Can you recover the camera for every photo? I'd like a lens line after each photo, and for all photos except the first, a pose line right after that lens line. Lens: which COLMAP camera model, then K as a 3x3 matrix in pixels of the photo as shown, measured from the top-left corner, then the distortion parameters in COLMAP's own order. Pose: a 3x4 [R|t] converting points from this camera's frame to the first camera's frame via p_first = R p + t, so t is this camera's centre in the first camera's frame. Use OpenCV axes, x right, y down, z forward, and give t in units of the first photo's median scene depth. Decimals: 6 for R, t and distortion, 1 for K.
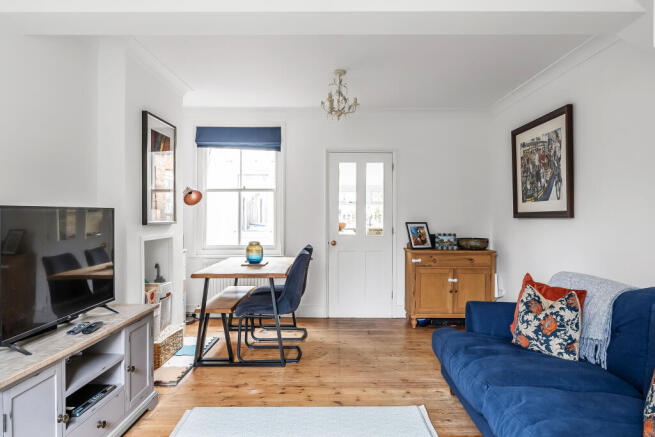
lens RADIAL K [[455.9, 0, 328.8], [0, 455.9, 215.3], [0, 0, 1]] dist [-0.005247, 0.004229]
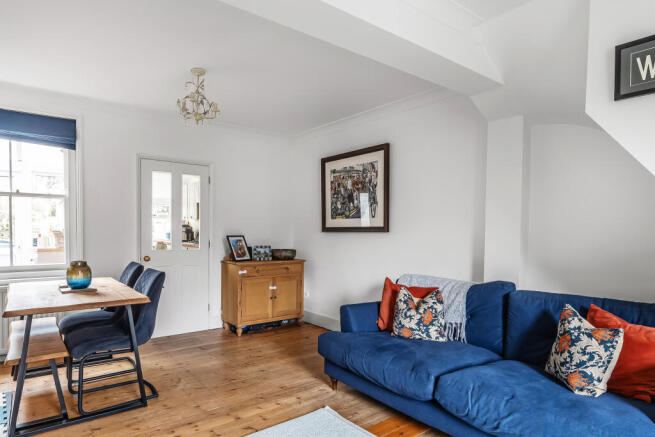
lens RADIAL K [[393.2, 0, 323.4], [0, 393.2, 245.3], [0, 0, 1]] dist [0.004281, 0.003309]
pose [[0.783114, -0.019546, 0.621570, -0.245100], [-0.007037, 0.999163, 0.040286, -0.000342], [-0.621838, -0.035922, 0.782322, 0.191988]]
